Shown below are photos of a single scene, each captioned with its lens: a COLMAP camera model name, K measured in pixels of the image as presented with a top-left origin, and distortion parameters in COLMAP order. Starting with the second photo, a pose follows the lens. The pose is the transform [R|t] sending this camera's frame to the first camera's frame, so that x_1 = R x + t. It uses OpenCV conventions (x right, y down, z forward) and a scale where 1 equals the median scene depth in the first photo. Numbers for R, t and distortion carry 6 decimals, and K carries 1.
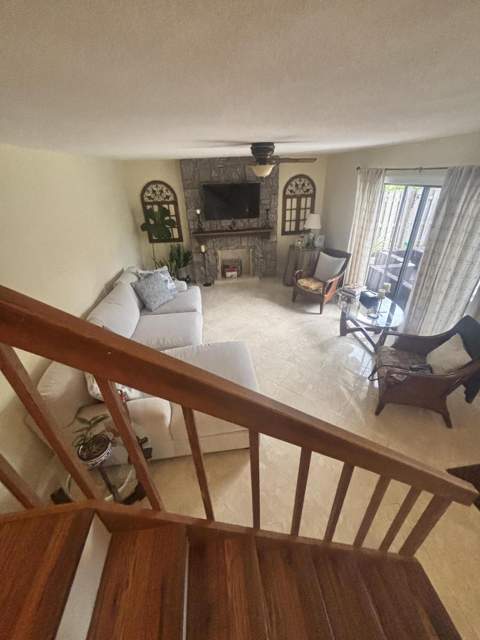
lens RADIAL K [[257.2, 0, 241.9], [0, 257.2, 320.1], [0, 0, 1]] dist [-0.001006, 0.001006]
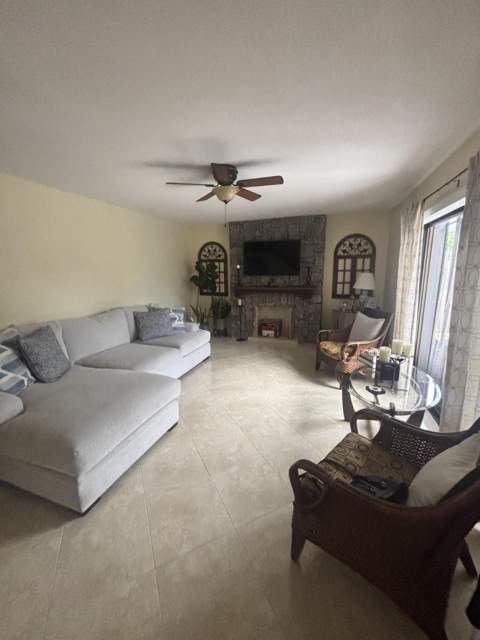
lens RADIAL K [[257.2, 0, 240.5], [0, 257.2, 318.0], [0, 0, 1]] dist [-0.001006, 0.001006]
pose [[0.892949, 0.103413, -0.438119, 0.306573], [-0.238323, 0.934272, -0.265214, 0.040699], [0.381895, 0.341236, 0.858903, 0.186801]]
